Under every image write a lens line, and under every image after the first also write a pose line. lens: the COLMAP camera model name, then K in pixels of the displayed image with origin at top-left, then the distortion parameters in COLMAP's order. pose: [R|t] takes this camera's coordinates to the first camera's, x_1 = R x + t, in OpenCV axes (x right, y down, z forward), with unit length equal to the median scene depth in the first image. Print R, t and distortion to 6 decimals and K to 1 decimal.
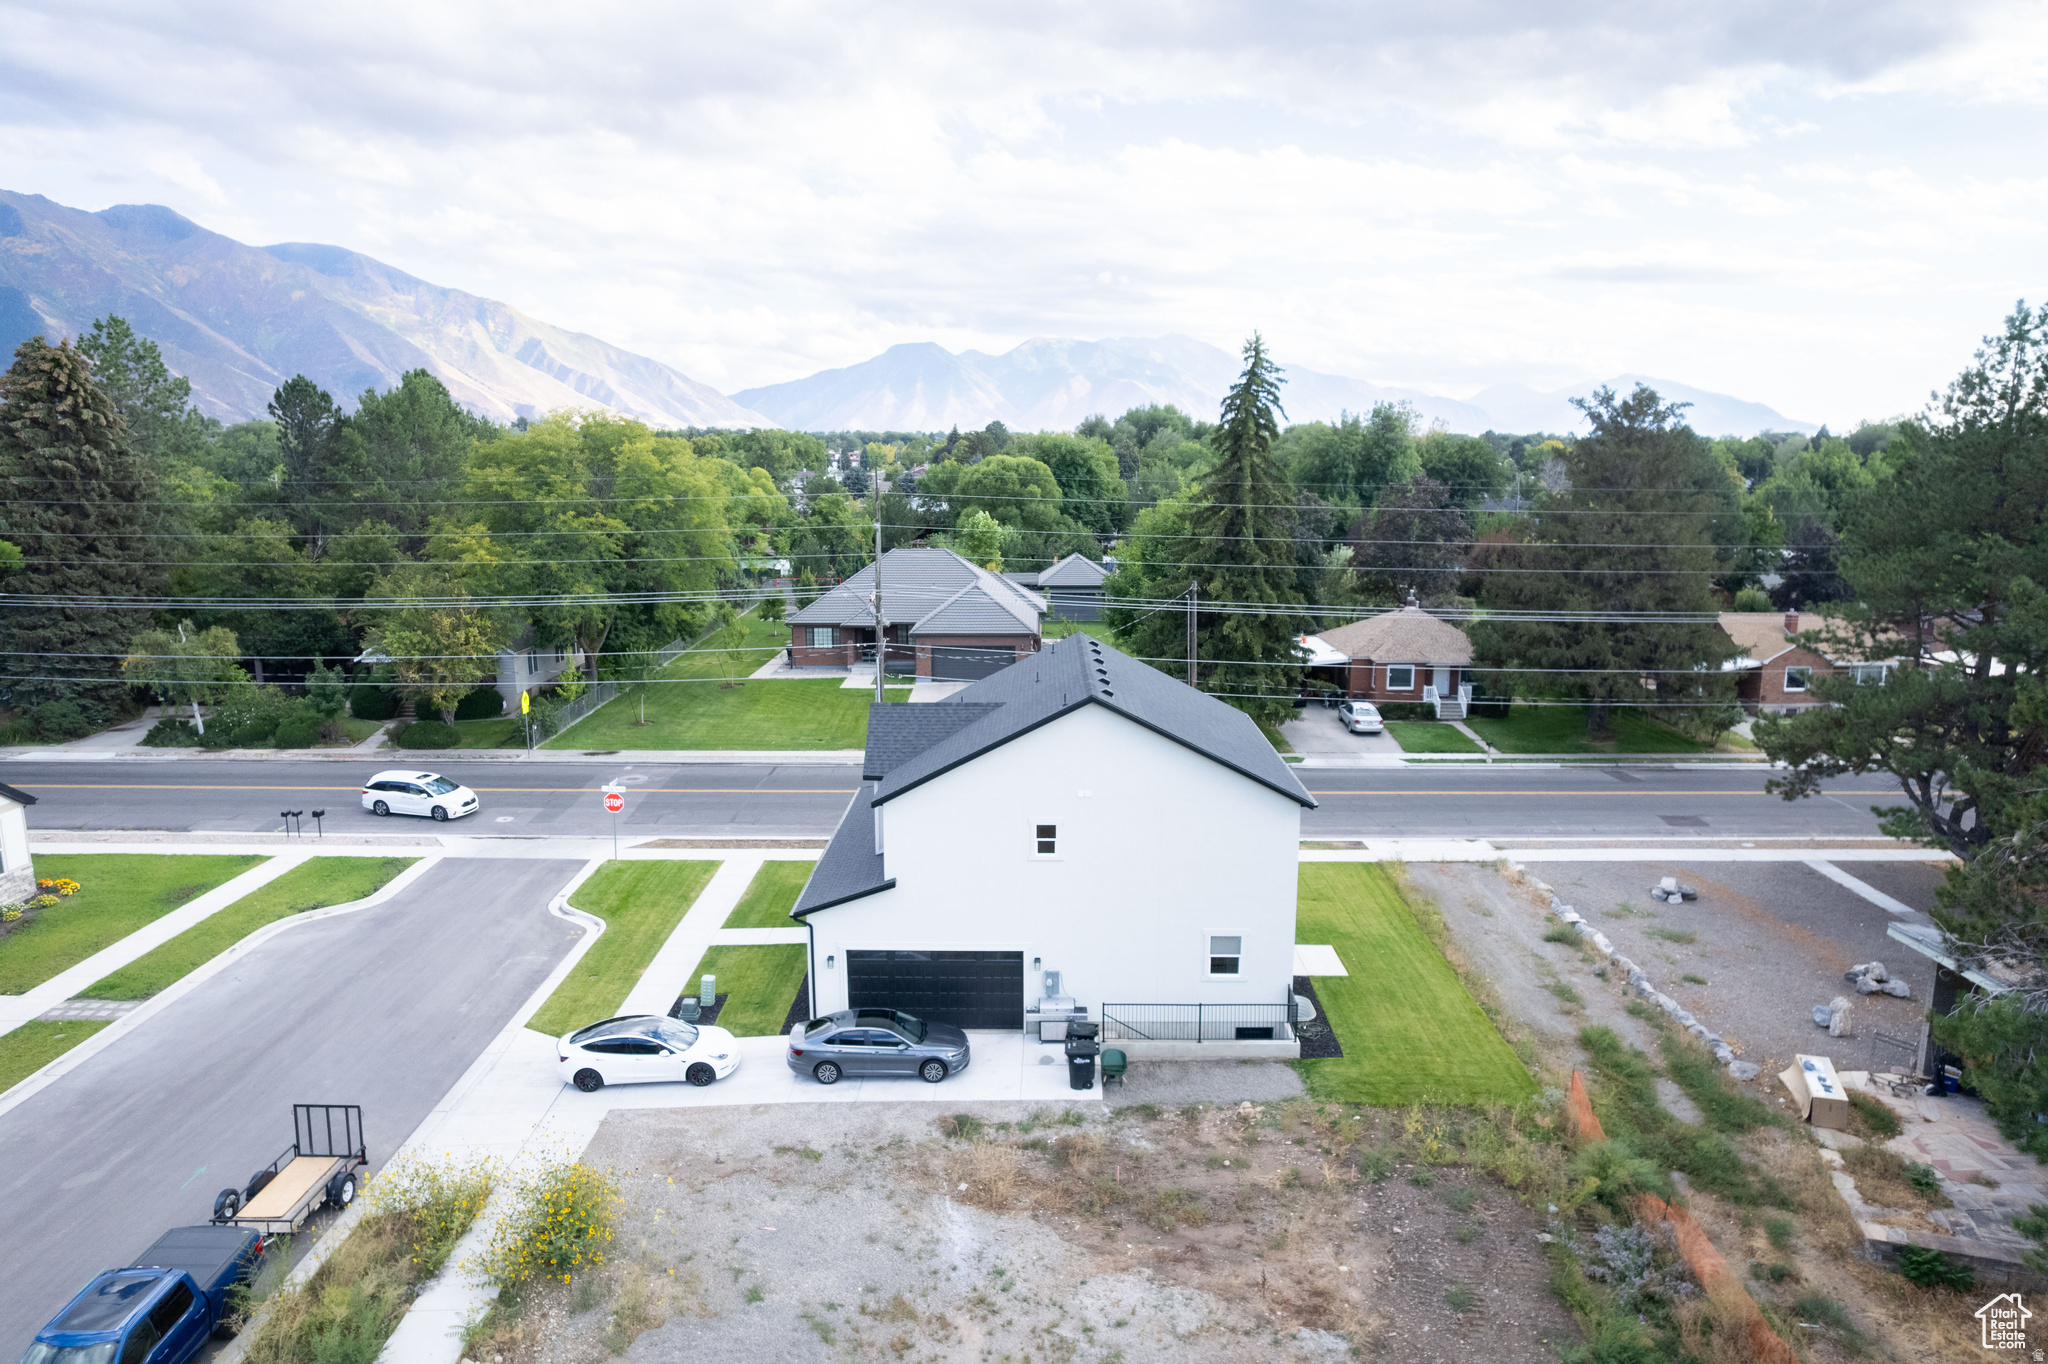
lens RADIAL K [[1303.5, 0, 1022.5], [0, 1303.5, 750.4], [0, 0, 1]] dist [-0.087476, 0.080332]
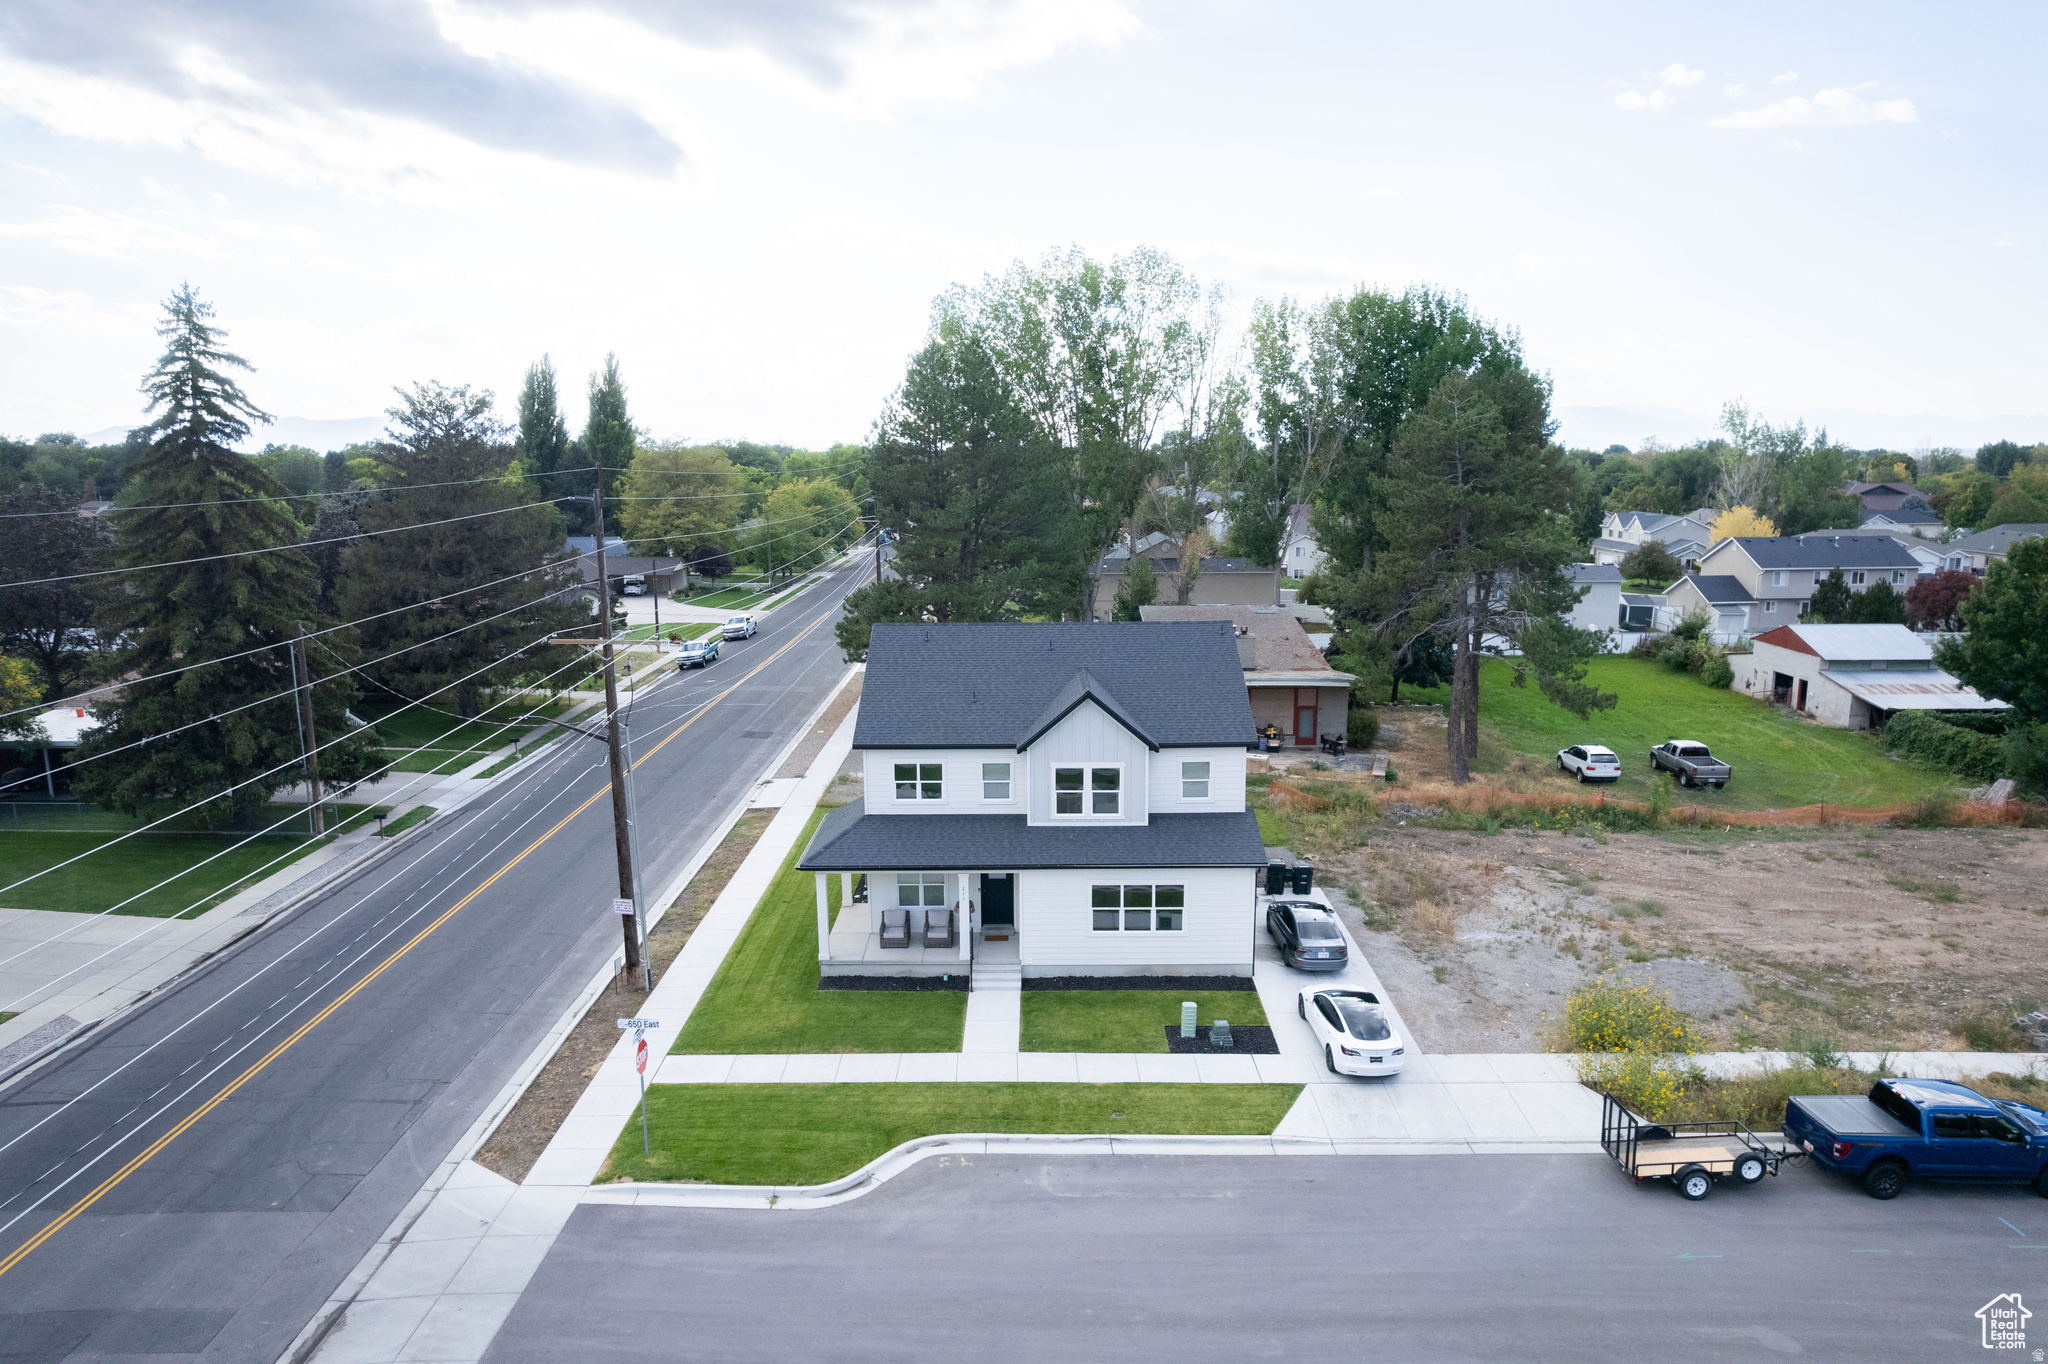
lens RADIAL K [[1316.5, 0, 1030.0], [0, 1316.5, 692.0], [0, 0, 1]] dist [-0.094061, 0.087874]
pose [[-0.008254, -0.181661, 0.983327, -1.199035], [0.232485, 0.956066, 0.178576, -0.245825], [-0.972565, 0.230083, 0.034342, 1.104913]]
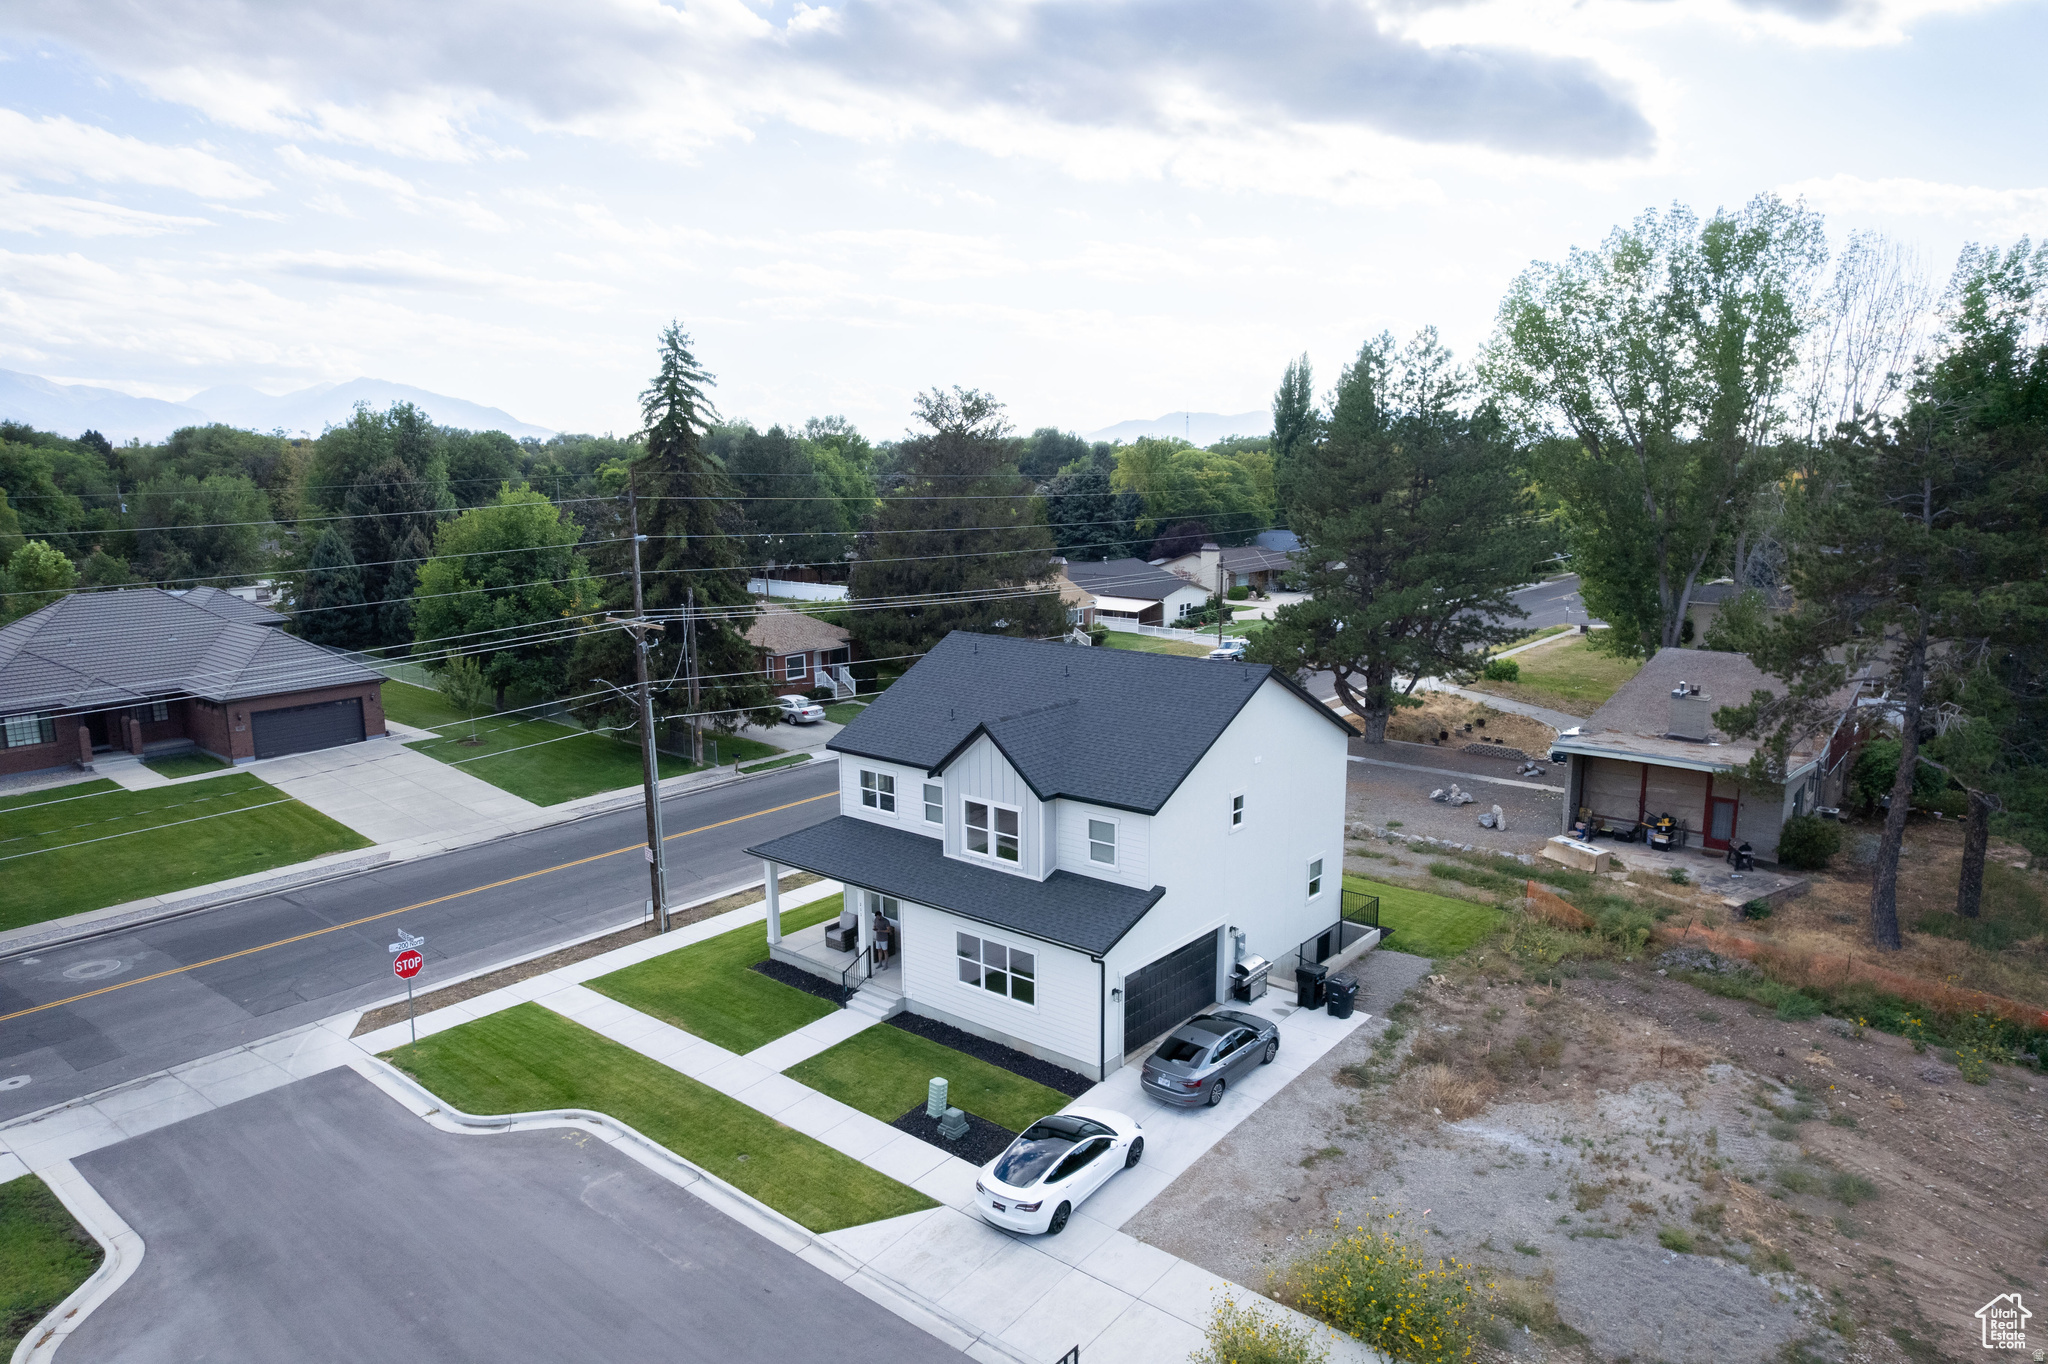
lens RADIAL K [[1303.5, 0, 1022.5], [0, 1303.5, 750.4], [0, 0, 1]] dist [-0.087476, 0.080332]
pose [[0.628235, -0.180270, 0.756851, -0.854682], [0.182043, 0.979842, 0.082276, -0.094840], [-0.756426, 0.086091, 0.648389, 0.439321]]
